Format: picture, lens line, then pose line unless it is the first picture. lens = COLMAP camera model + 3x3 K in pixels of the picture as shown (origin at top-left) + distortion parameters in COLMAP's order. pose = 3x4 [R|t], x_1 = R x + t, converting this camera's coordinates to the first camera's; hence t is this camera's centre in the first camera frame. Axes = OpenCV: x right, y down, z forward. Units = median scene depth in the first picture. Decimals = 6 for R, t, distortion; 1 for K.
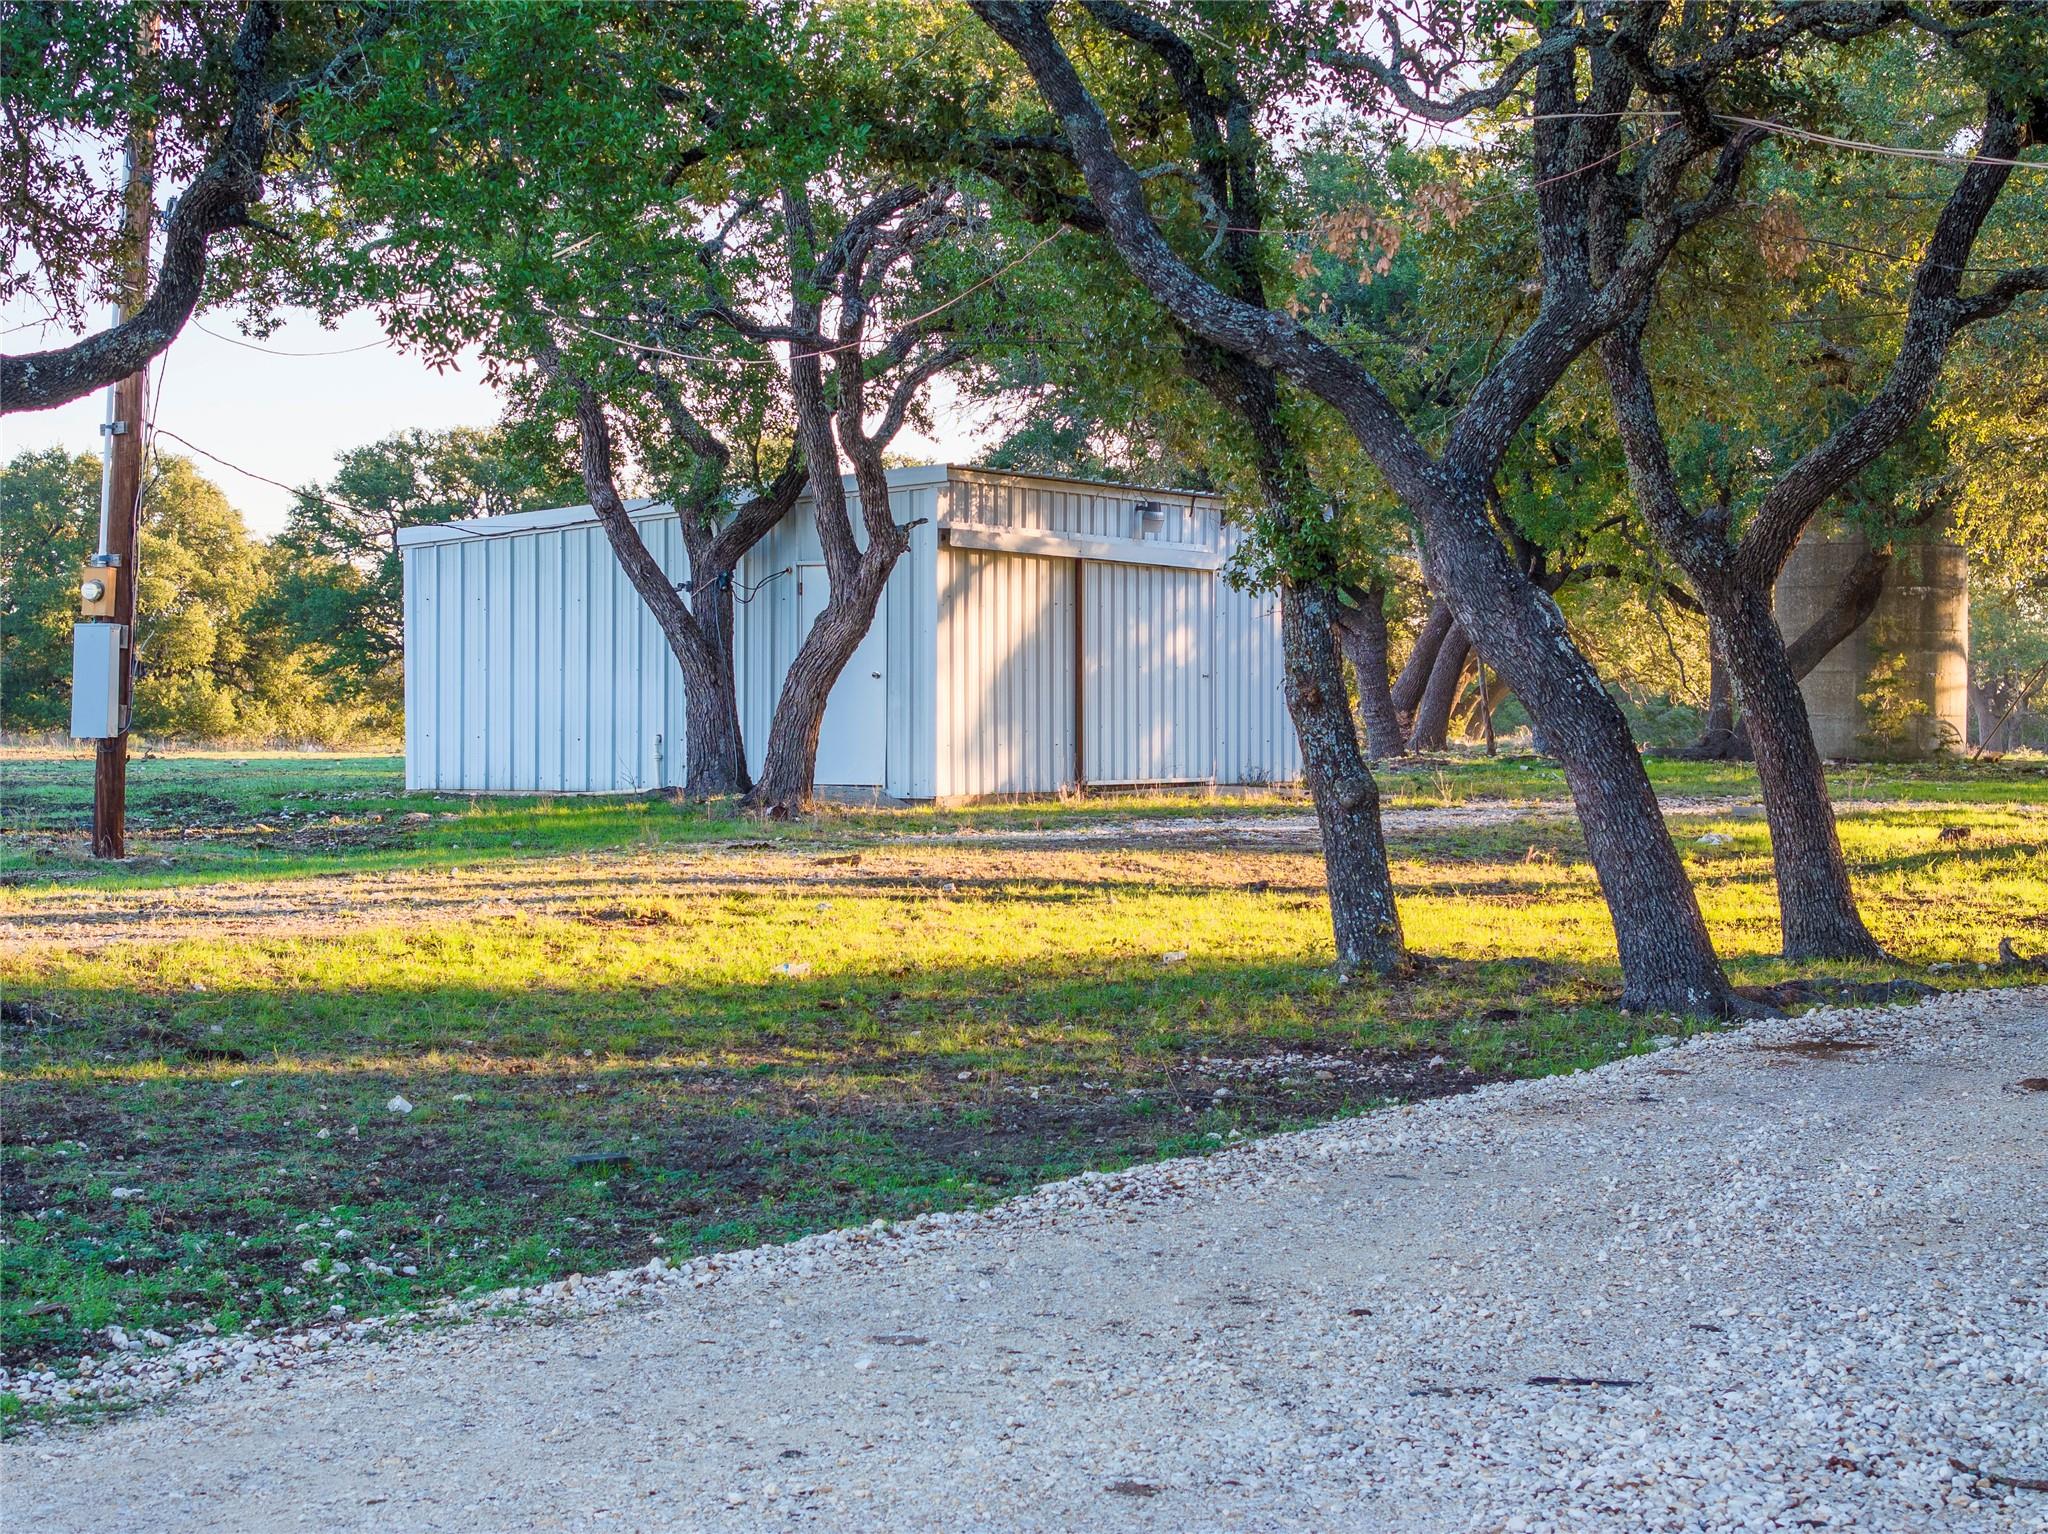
lens RADIAL K [[4117.0, 0, 1024.0], [0, 4117.0, 767.0], [0, 0, 1]] dist [-0.206435, 1.378627]
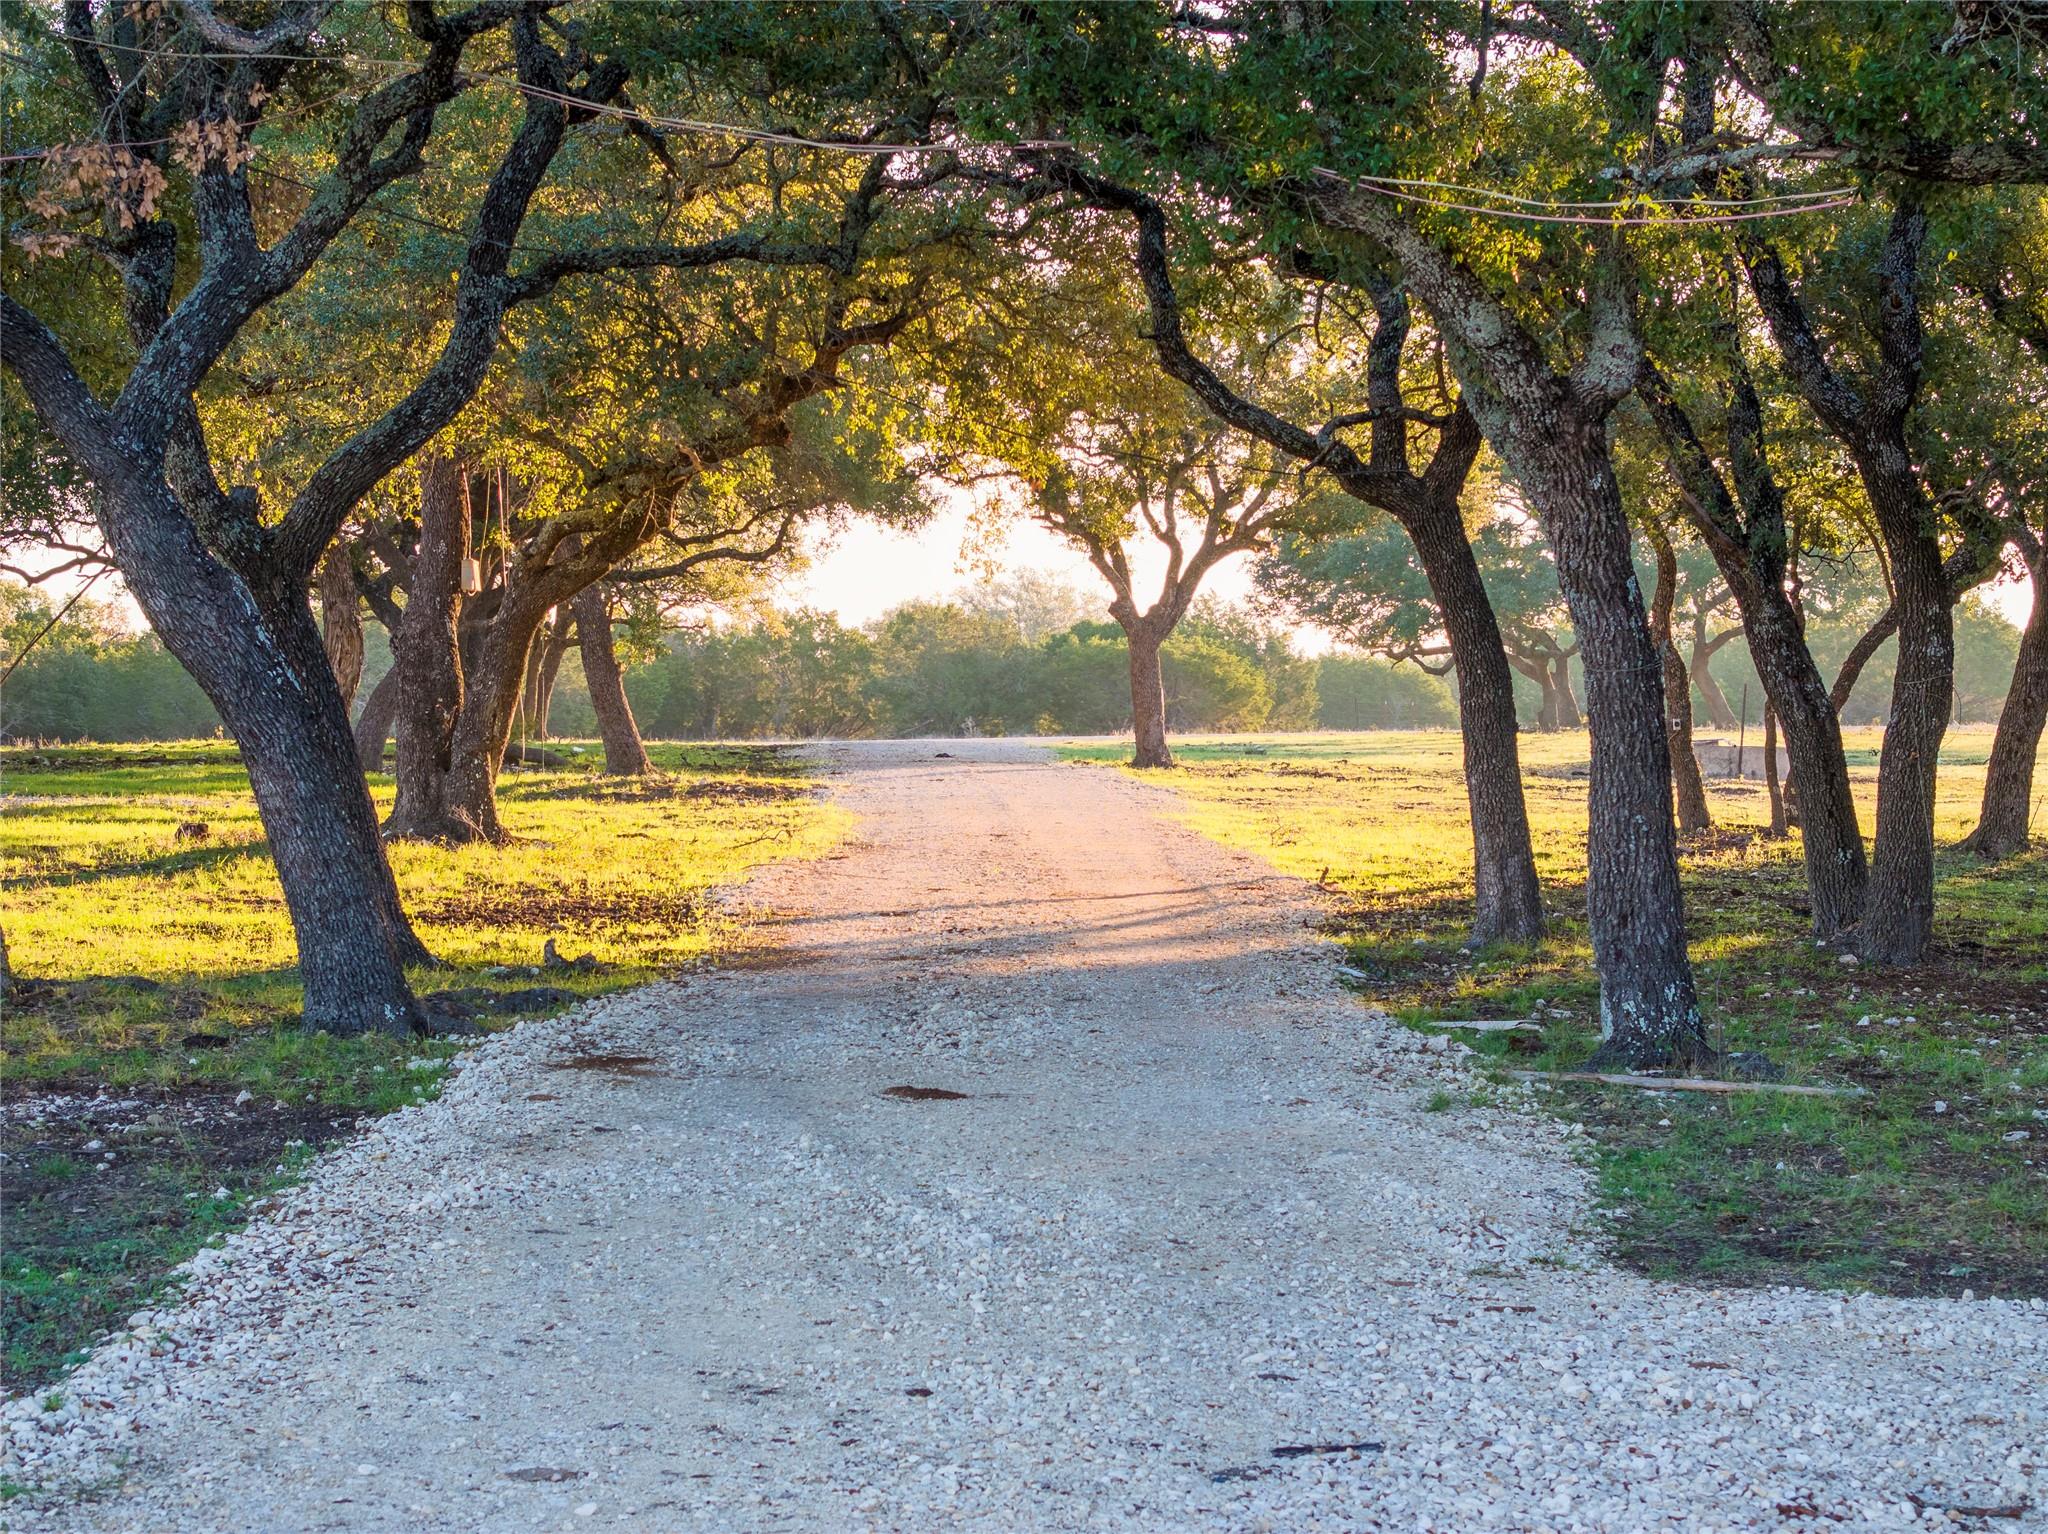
lens RADIAL K [[4117.0, 0, 1024.0], [0, 4117.0, 767.0], [0, 0, 1]] dist [-0.206435, 1.378627]
pose [[0.836724, -0.009548, 0.547541, -0.222184], [0.008192, 0.999954, 0.004918, -0.003197], [-0.547563, 0.000371, 0.836764, 0.138601]]
